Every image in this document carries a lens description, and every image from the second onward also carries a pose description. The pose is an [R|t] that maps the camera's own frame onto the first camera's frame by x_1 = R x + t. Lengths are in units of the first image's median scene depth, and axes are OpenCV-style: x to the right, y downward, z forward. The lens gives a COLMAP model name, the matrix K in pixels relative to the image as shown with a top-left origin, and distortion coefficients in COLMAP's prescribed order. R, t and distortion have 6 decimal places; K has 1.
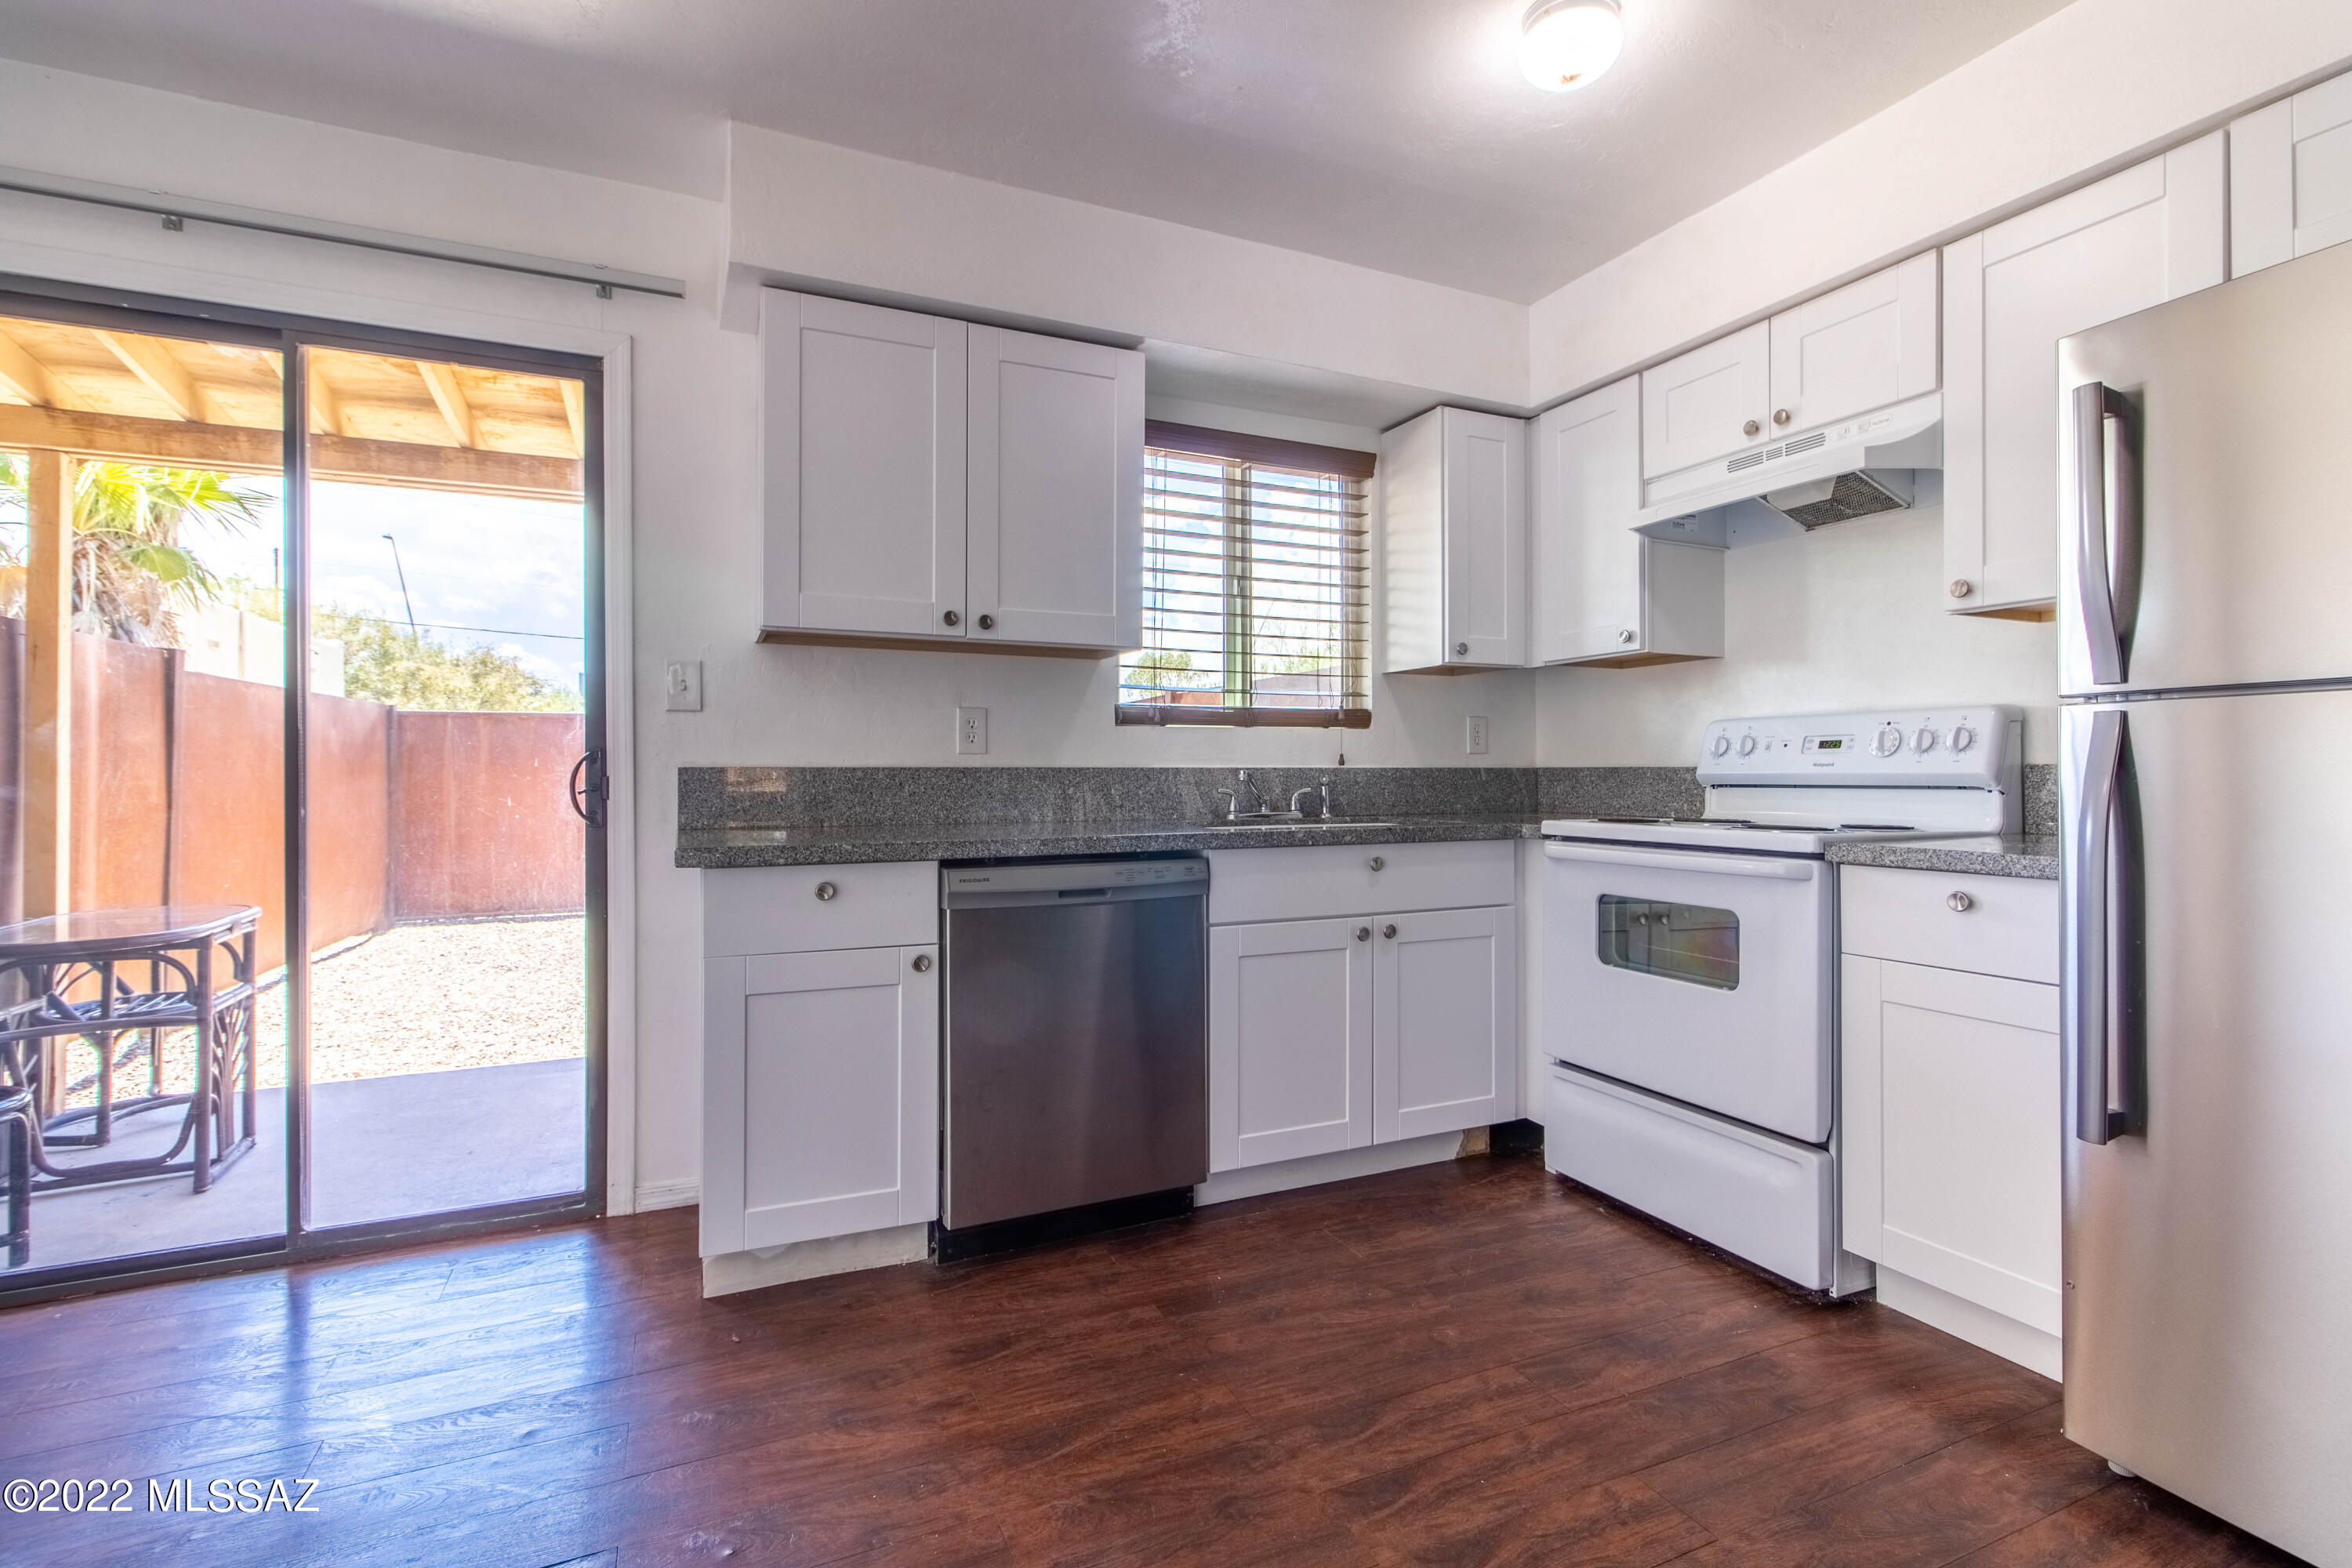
lens RADIAL K [[1088.5, 0, 1194.5], [0, 1088.5, 769.2], [0, 0, 1]] dist [0.004996, -0.001811]
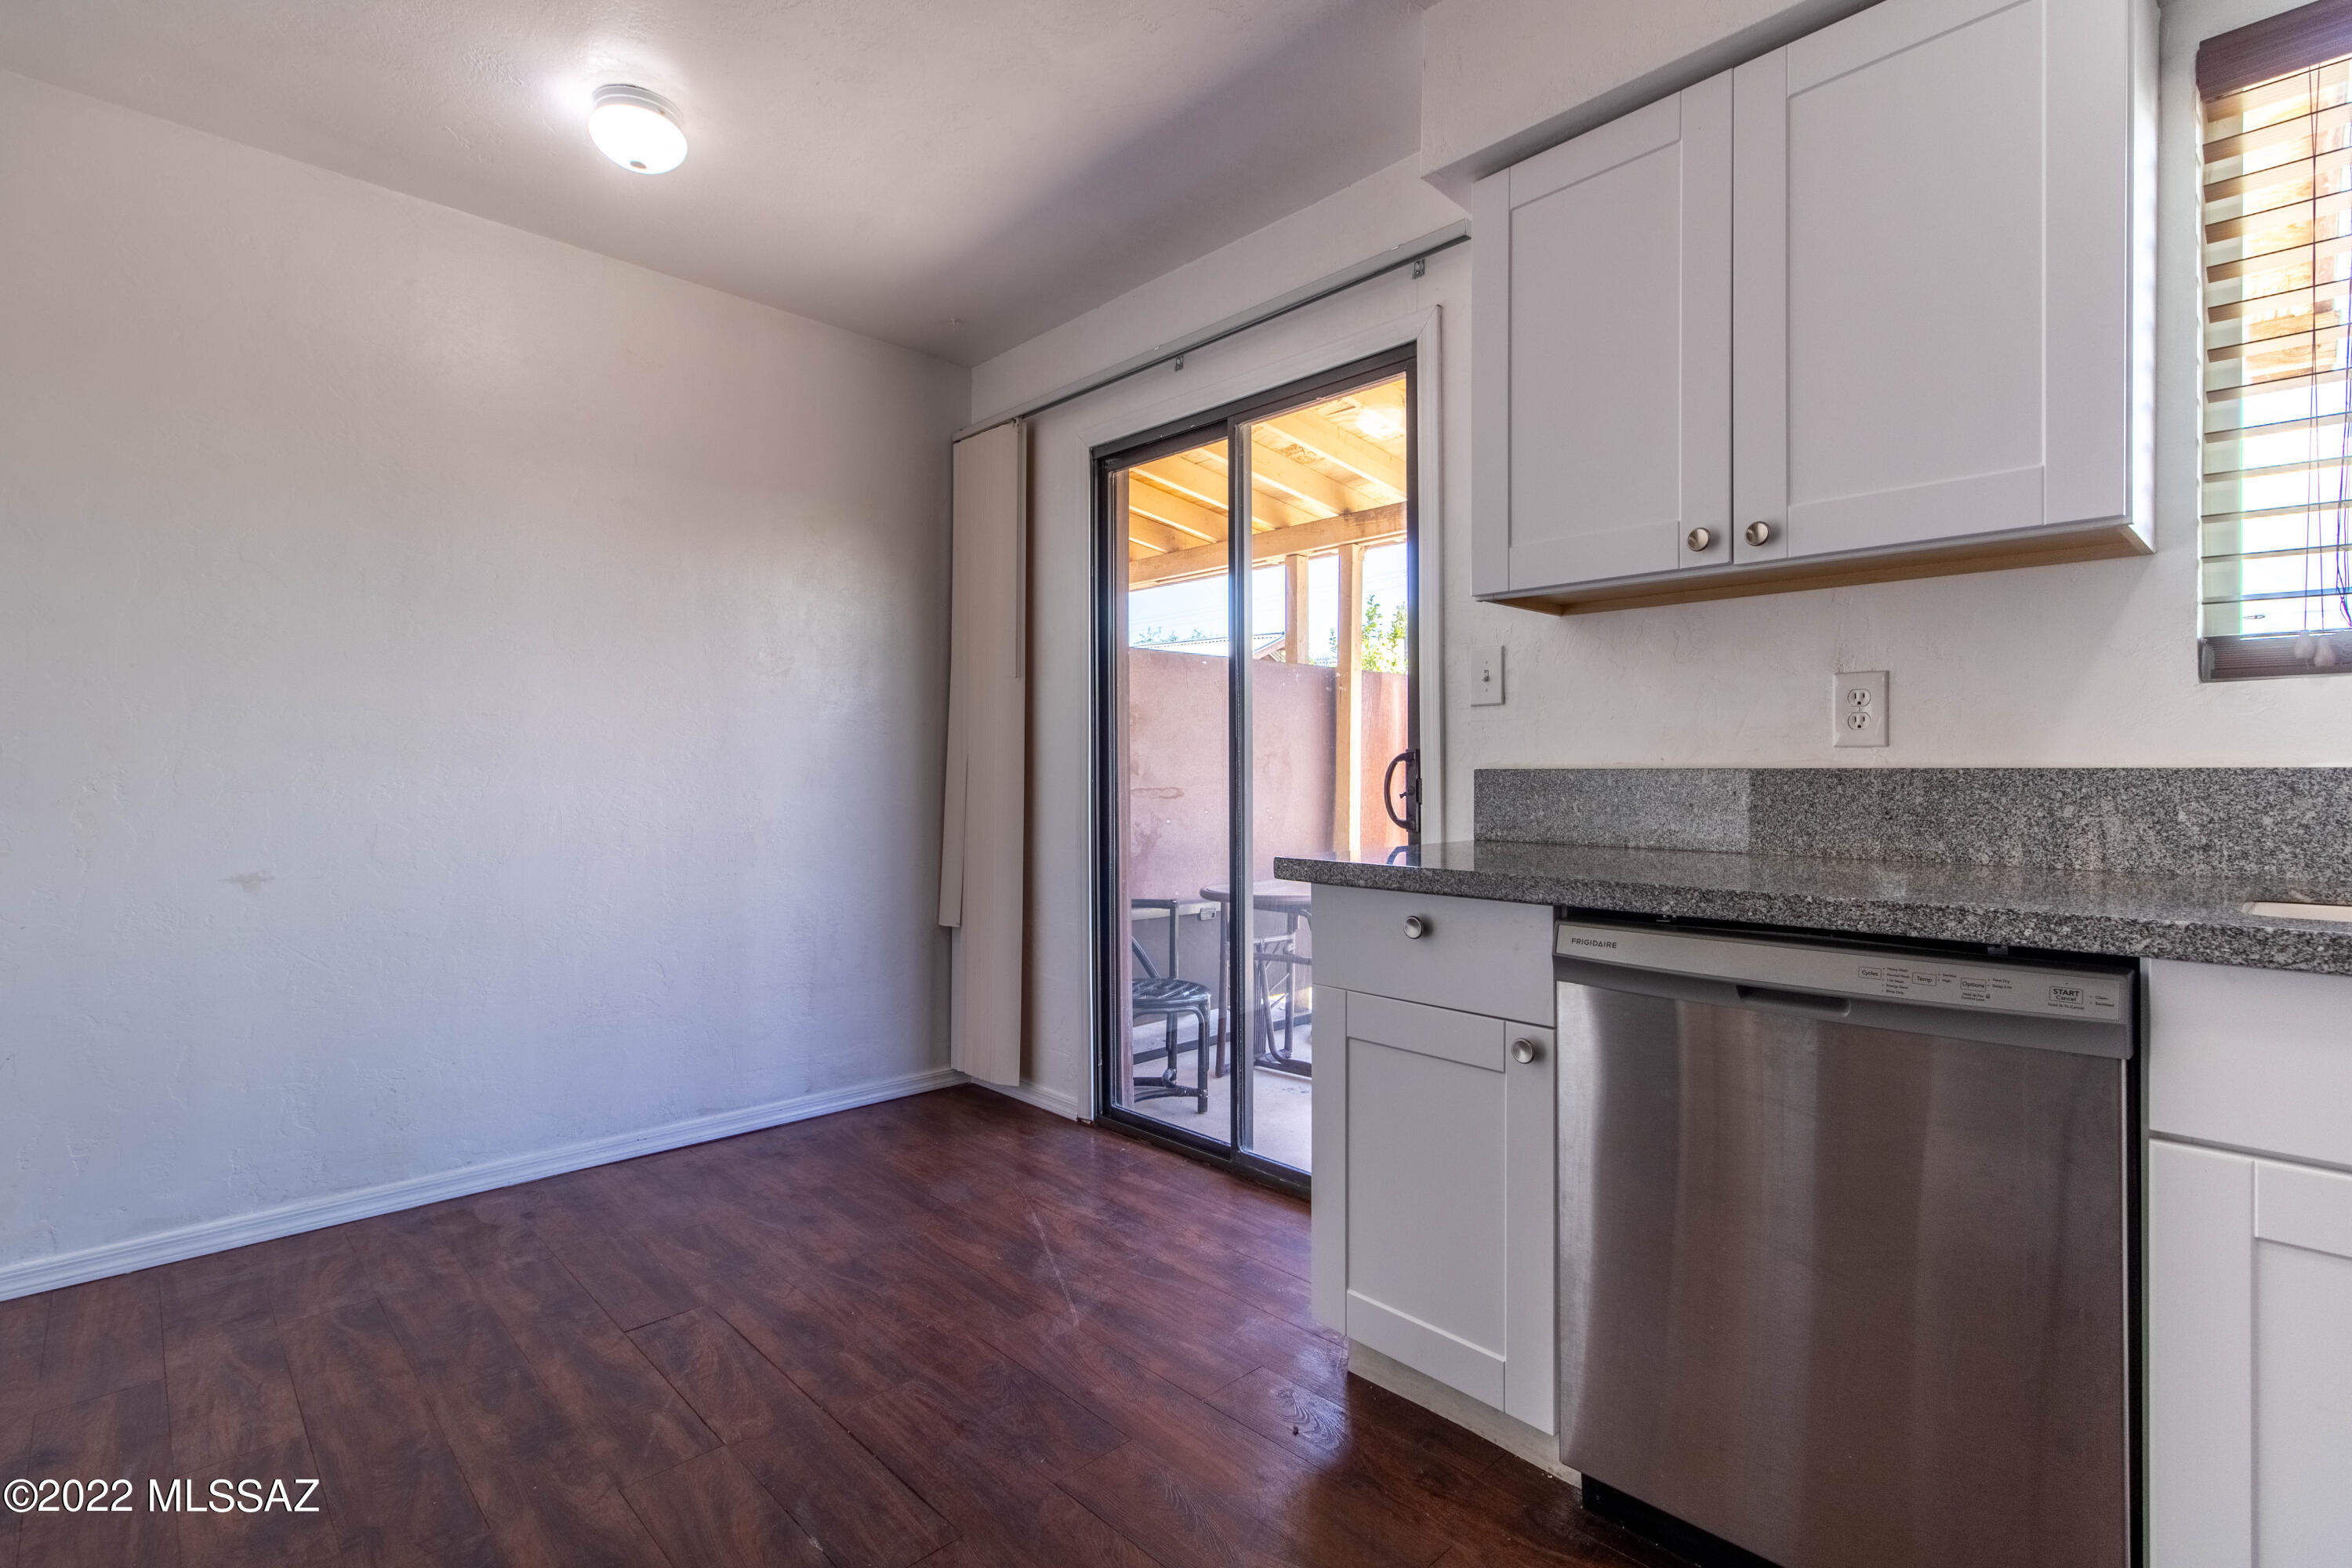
lens RADIAL K [[1088.5, 0, 1180.5], [0, 1088.5, 773.0], [0, 0, 1]] dist [0.004996, -0.001811]
pose [[0.324384, 0.000857, -0.945925, 0.283659], [-0.000816, 0.999999, 0.000626, 0.001051], [0.945925, 0.000569, 0.324384, 0.479929]]
